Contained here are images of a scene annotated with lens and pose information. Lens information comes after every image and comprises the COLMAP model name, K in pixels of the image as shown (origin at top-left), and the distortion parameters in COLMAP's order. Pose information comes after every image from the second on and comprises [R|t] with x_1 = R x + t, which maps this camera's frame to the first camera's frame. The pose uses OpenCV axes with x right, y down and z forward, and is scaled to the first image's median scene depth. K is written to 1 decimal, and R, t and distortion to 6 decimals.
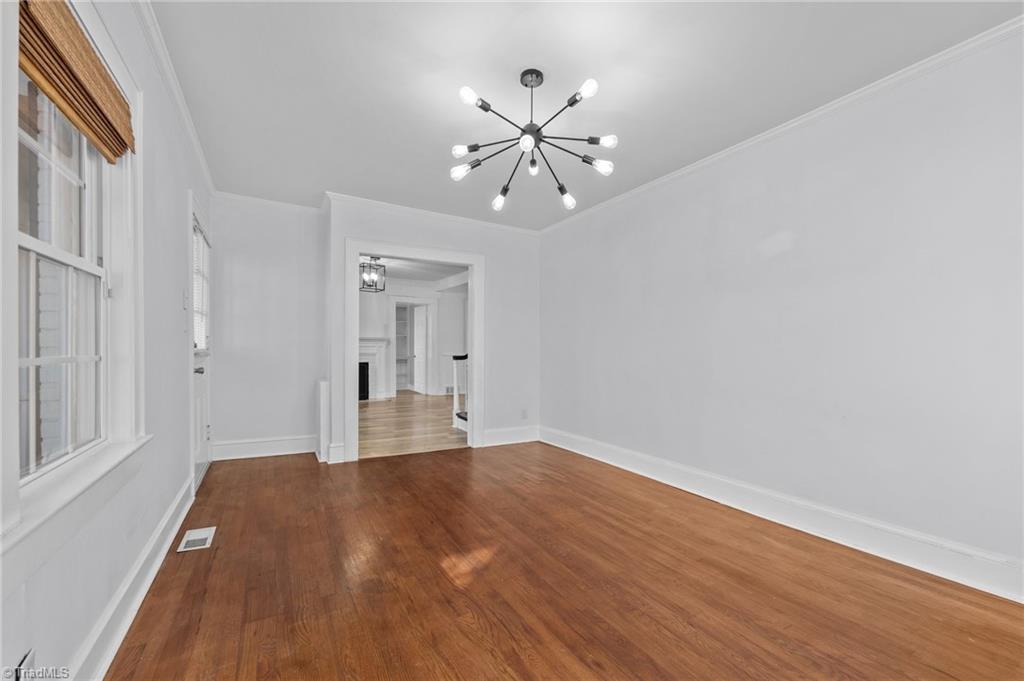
lens RADIAL K [[423.9, 0, 512.4], [0, 423.9, 345.8], [0, 0, 1]] dist [0.000941, -0.000123]
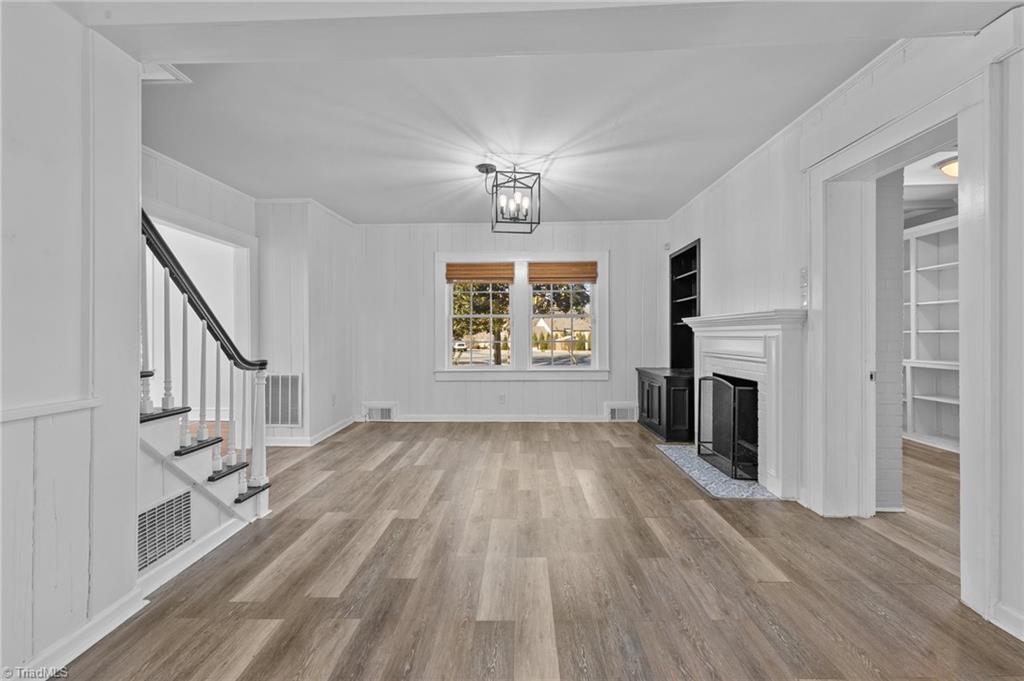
lens RADIAL K [[418.0, 0, 509.8], [0, 418.0, 335.7], [0, 0, 1]] dist [0.001127, -0.000039]
pose [[-0.519905, -0.001137, -0.854223, 0.243965], [0.004742, 0.999980, -0.004218, 0.001552], [0.854211, -0.006243, -0.519889, 3.204030]]
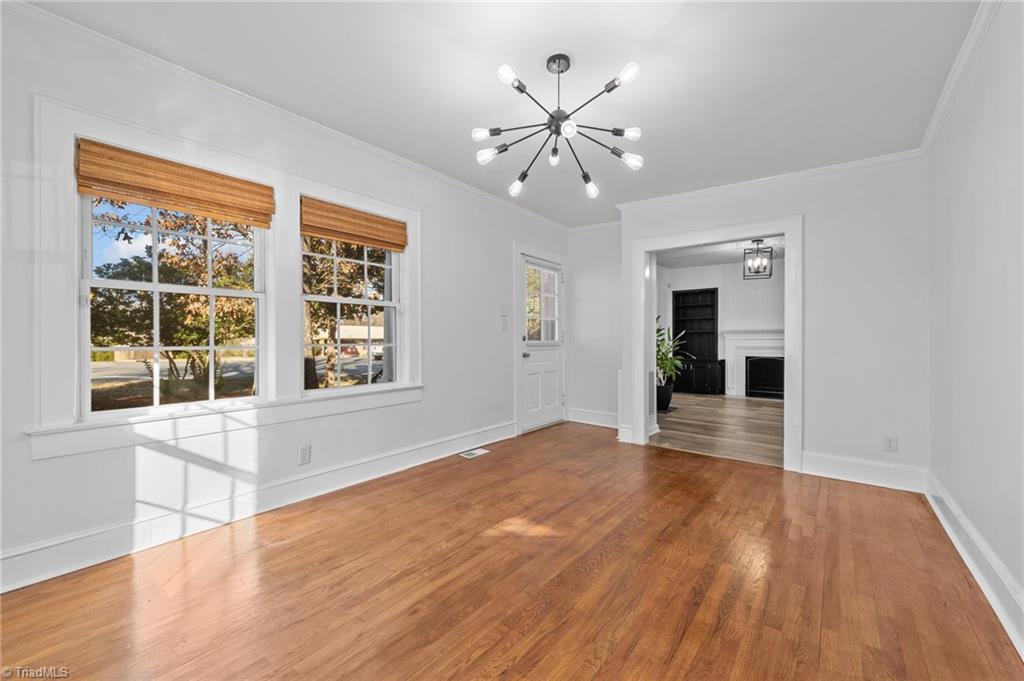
lens RADIAL K [[416.1, 0, 512.0], [0, 416.1, 340.5], [0, 0, 1]] dist [0.002375, -0.000229]
pose [[0.384598, -0.000141, -0.923084, 0.730426], [0.003263, 0.999994, 0.001207, 0.004327], [0.923078, -0.003476, 0.384596, 0.434900]]
